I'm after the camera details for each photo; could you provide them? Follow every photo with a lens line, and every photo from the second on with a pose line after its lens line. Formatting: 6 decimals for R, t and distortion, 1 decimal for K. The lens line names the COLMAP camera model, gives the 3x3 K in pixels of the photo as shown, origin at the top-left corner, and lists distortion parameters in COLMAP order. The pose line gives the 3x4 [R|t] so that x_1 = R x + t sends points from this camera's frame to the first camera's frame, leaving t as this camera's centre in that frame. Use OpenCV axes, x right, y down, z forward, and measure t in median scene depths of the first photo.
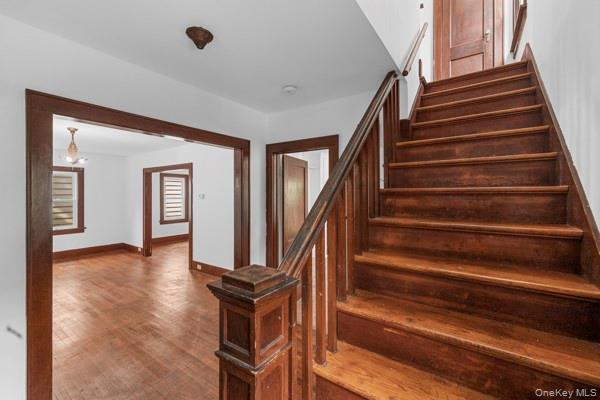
lens RADIAL K [[253.3, 0, 302.0], [0, 253.3, 195.7], [0, 0, 1]] dist [0.000565, 0.000128]
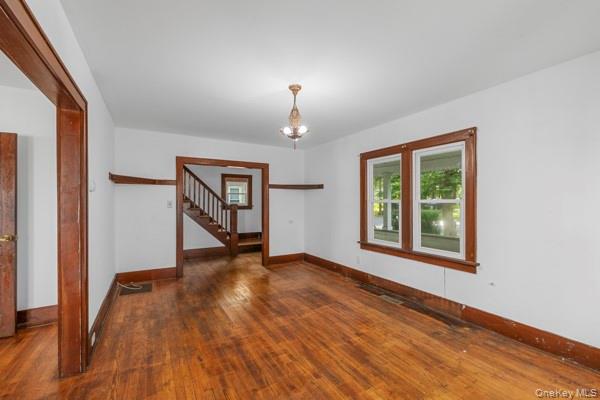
lens RADIAL K [[257.1, 0, 302.4], [0, 257.1, 201.5], [0, 0, 1]] dist [0.000551, 0.000000]
pose [[-0.907872, -0.001696, 0.419245, -0.925904], [0.001117, 0.999978, 0.006463, 0.026562], [-0.419247, 0.006336, -0.907850, 1.235941]]
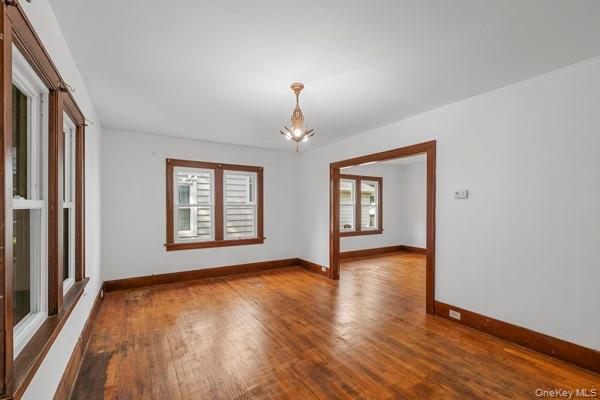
lens RADIAL K [[264.5, 0, 306.6], [0, 264.5, 212.9], [0, 0, 1]] dist [-0.000209, 0.000036]
pose [[0.924828, 0.009371, -0.380270, -0.479402], [-0.003467, 0.999863, 0.016207, 0.034660], [0.380370, -0.013671, 0.924733, 0.294661]]
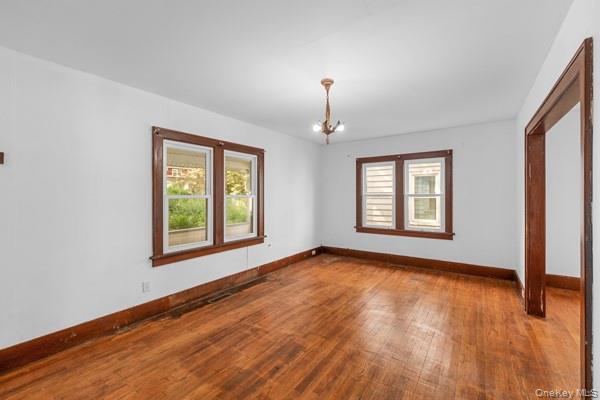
lens RADIAL K [[253.3, 0, 302.0], [0, 253.3, 195.7], [0, 0, 1]] dist [0.000565, 0.000128]
pose [[-0.010512, -0.003542, -0.999938, -0.176608], [-0.001847, 0.999992, -0.003523, 0.029819], [0.999943, 0.001810, -0.010518, 0.717850]]
